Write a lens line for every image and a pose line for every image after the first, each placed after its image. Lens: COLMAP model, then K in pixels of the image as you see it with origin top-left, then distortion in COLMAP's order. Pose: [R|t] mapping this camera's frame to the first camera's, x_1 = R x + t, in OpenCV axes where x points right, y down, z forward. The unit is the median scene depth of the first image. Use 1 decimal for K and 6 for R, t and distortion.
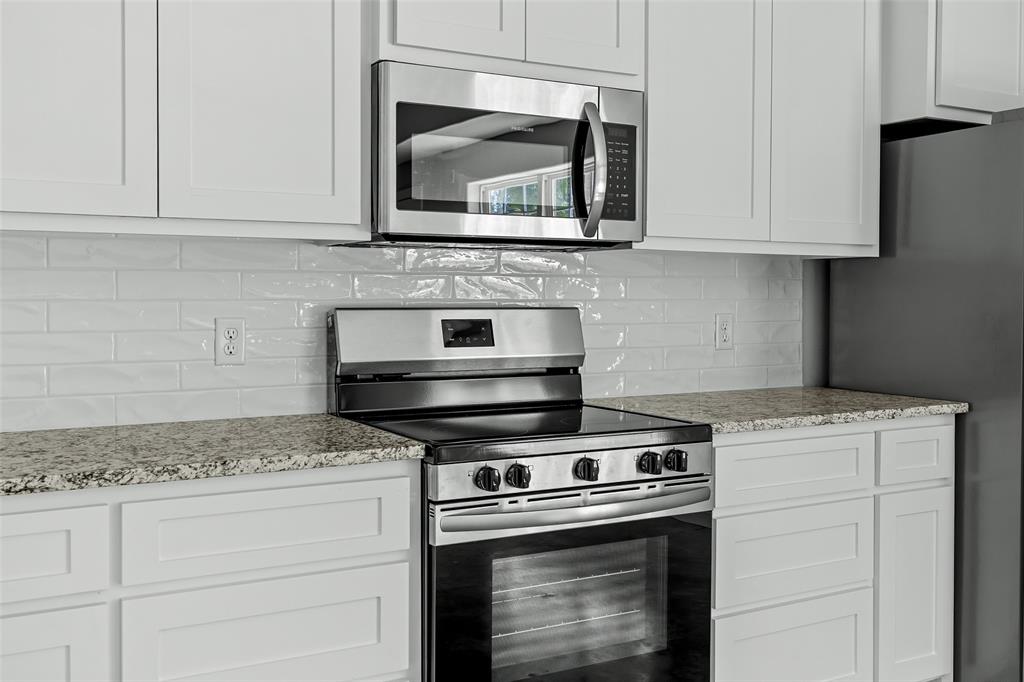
lens RADIAL K [[1037.3, 0, 511.6], [0, 1037.3, 313.4], [0, 0, 1]] dist [-0.002585, 0.000000]
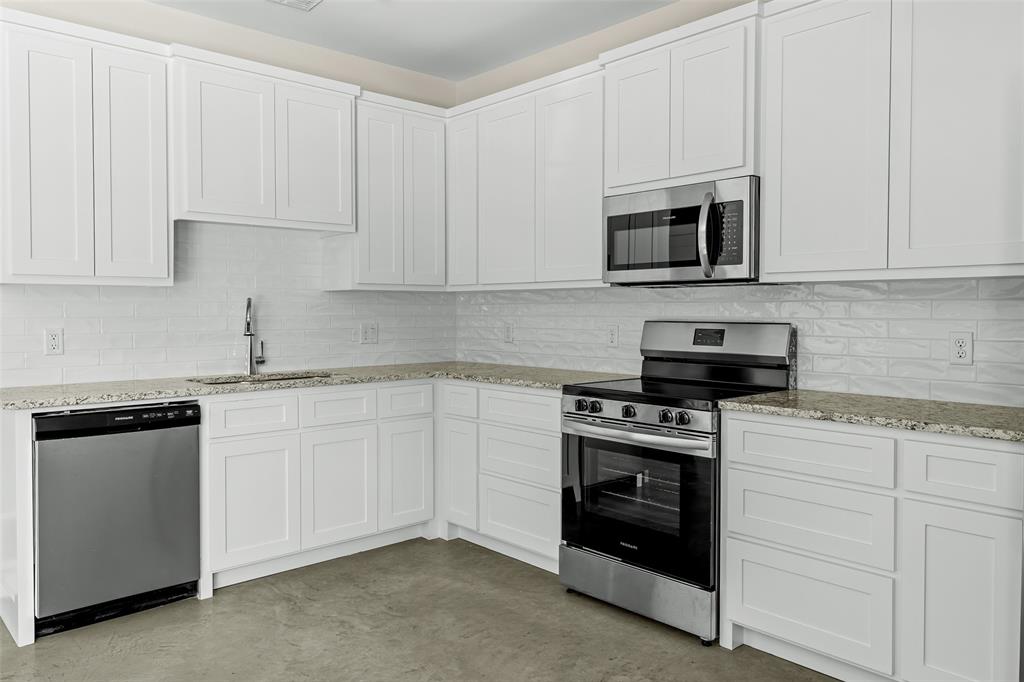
lens RADIAL K [[730.3, 0, 497.5], [0, 730.3, 321.7], [0, 0, 1]] dist [-0.004669, 0.003099]
pose [[0.202808, 0.010224, -0.979165, 1.085354], [-0.022701, 0.999726, 0.005737, -0.004879], [0.978955, 0.021065, 0.202984, 0.455165]]
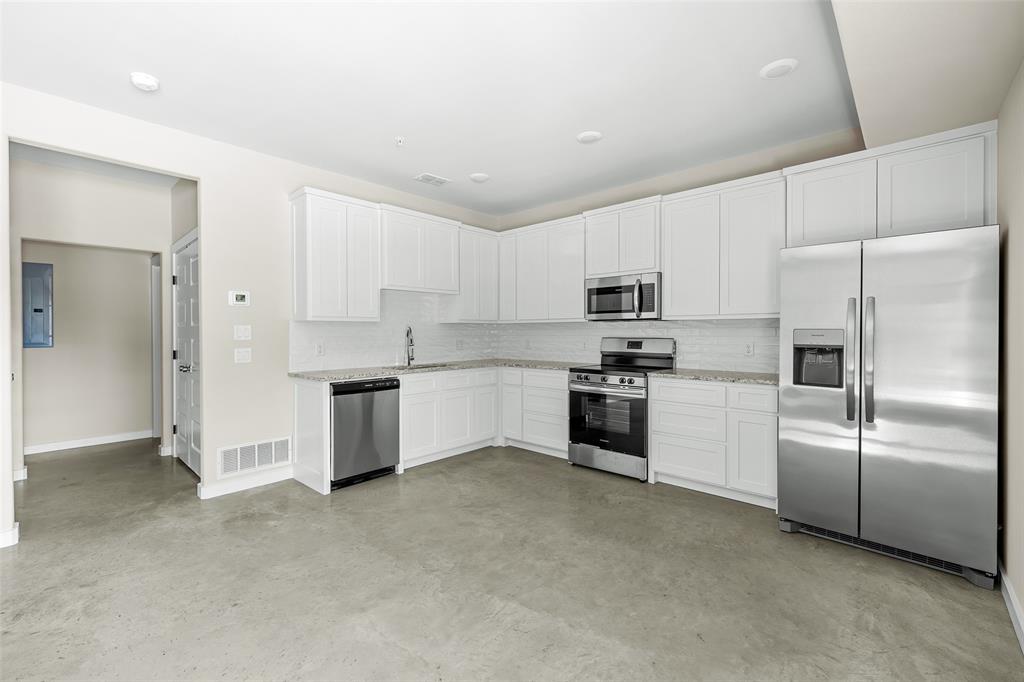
lens RADIAL K [[429.3, 0, 510.2], [0, 429.3, 333.6], [0, 0, 1]] dist [-0.001881, 0.000767]
pose [[0.294181, -0.002586, -0.955746, 1.308148], [-0.018405, 0.999796, -0.008370, 0.000171], [0.955572, 0.020053, 0.294073, 0.164368]]
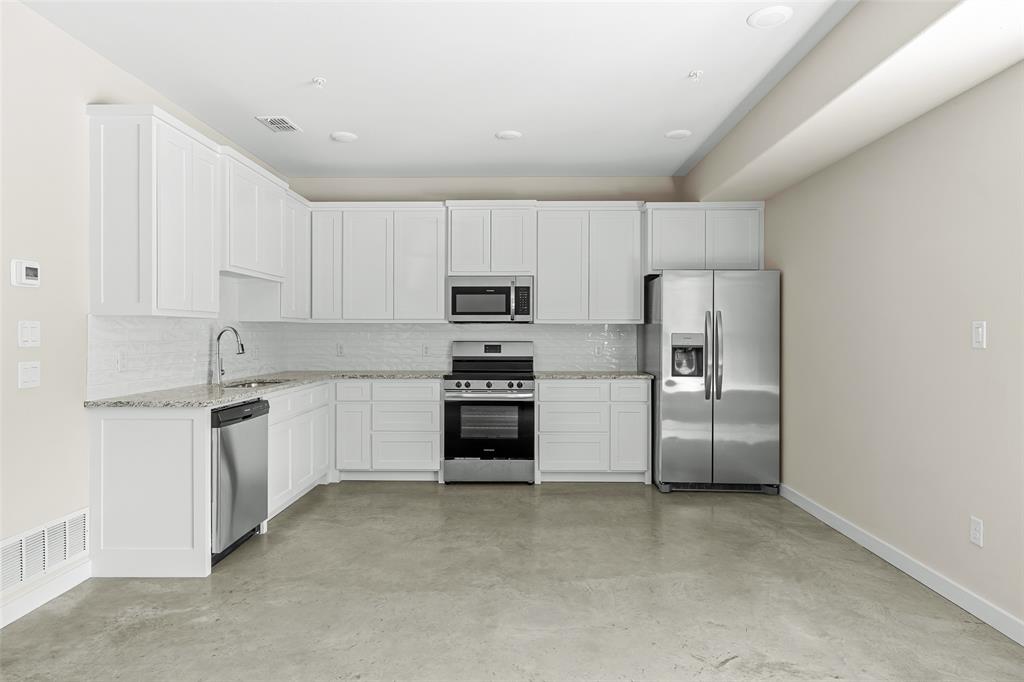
lens RADIAL K [[589.9, 0, 508.2], [0, 589.9, 333.9], [0, 0, 1]] dist [0.001007, -0.000727]
pose [[0.851755, -0.004614, -0.523920, 1.064393], [-0.009544, 0.999659, -0.024320, 0.018017], [0.523853, 0.025715, 0.851420, -0.647558]]
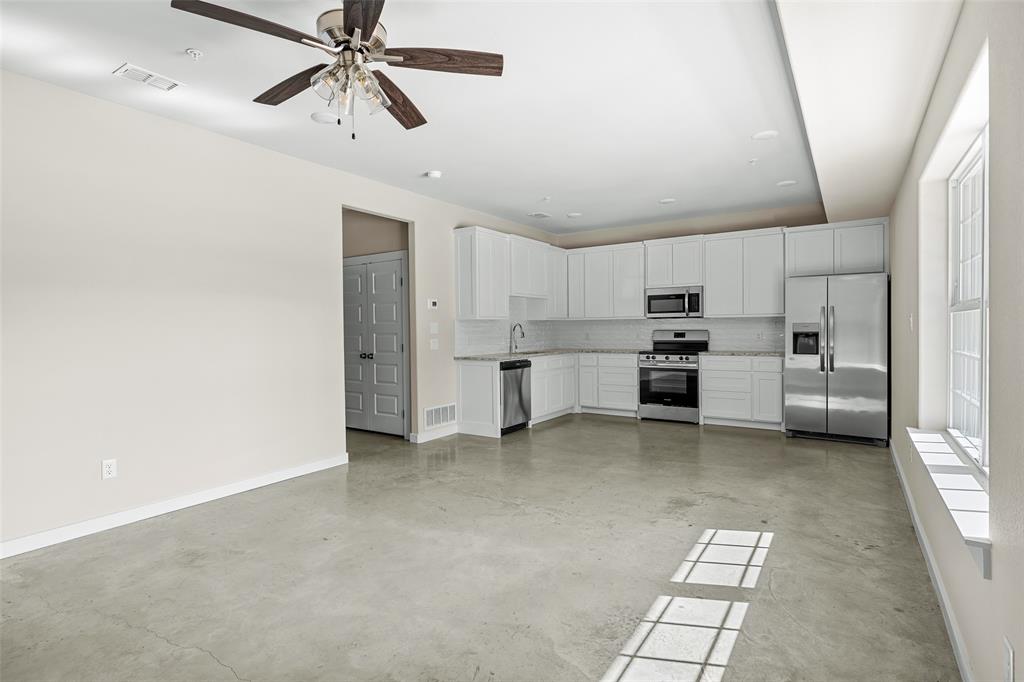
lens RADIAL K [[500.1, 0, 510.7], [0, 500.1, 332.0], [0, 0, 1]] dist [-0.000983, -0.000389]
pose [[0.431221, -0.002673, -0.902243, 1.904302], [-0.008448, 0.999940, -0.007000, 0.029291], [0.902207, 0.010641, 0.431172, -0.842861]]
